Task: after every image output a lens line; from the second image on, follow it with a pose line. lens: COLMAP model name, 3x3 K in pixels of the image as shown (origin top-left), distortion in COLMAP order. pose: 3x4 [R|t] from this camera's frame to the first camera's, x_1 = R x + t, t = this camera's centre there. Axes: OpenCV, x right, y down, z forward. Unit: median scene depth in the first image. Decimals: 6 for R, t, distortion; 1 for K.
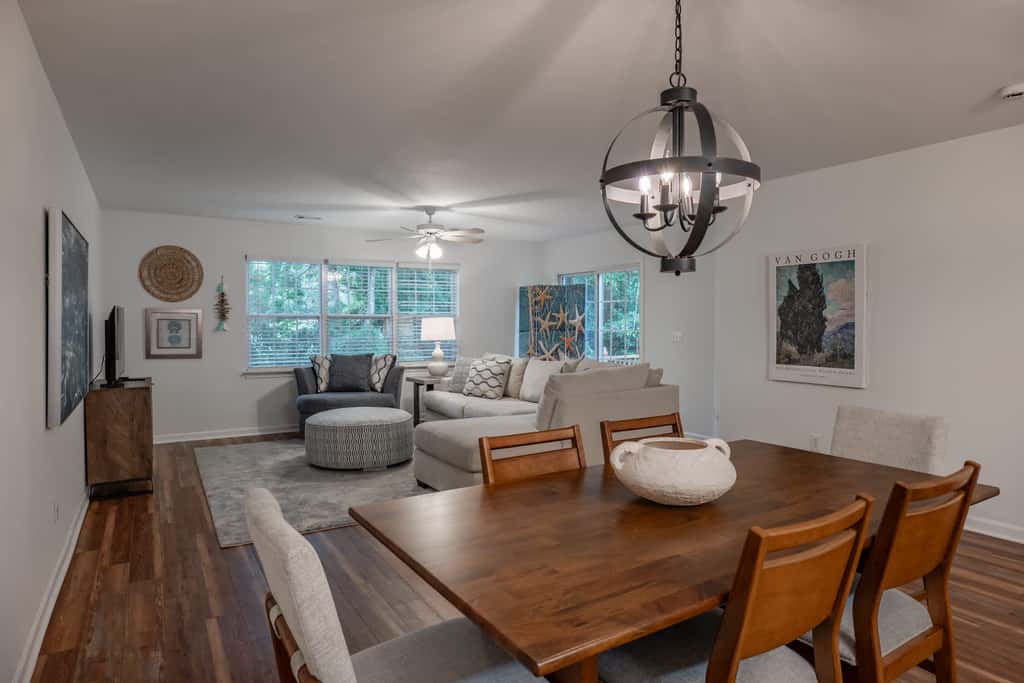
lens RADIAL K [[617.8, 0, 517.2], [0, 617.8, 317.6], [0, 0, 1]] dist [-0.000957, 0.003095]
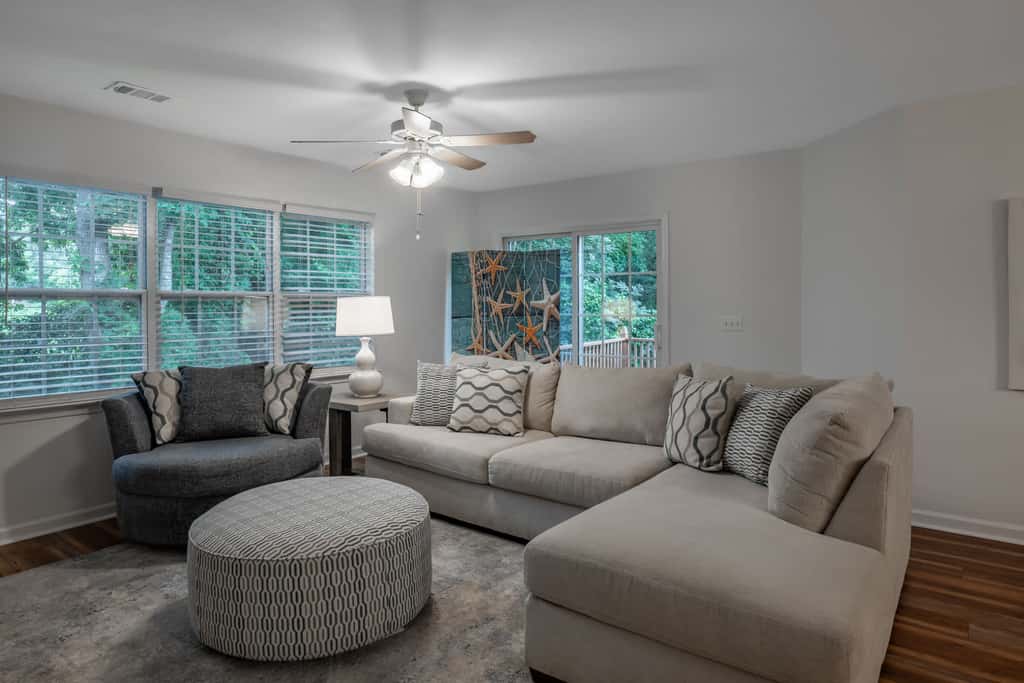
lens RADIAL K [[621.2, 0, 511.1], [0, 621.2, 294.2], [0, 0, 1]] dist [0.002068, 0.000947]
pose [[0.934837, 0.001760, 0.355072, -0.210341], [0.001403, 0.999962, -0.008649, 0.002909], [-0.355073, 0.008583, 0.934799, 0.382420]]
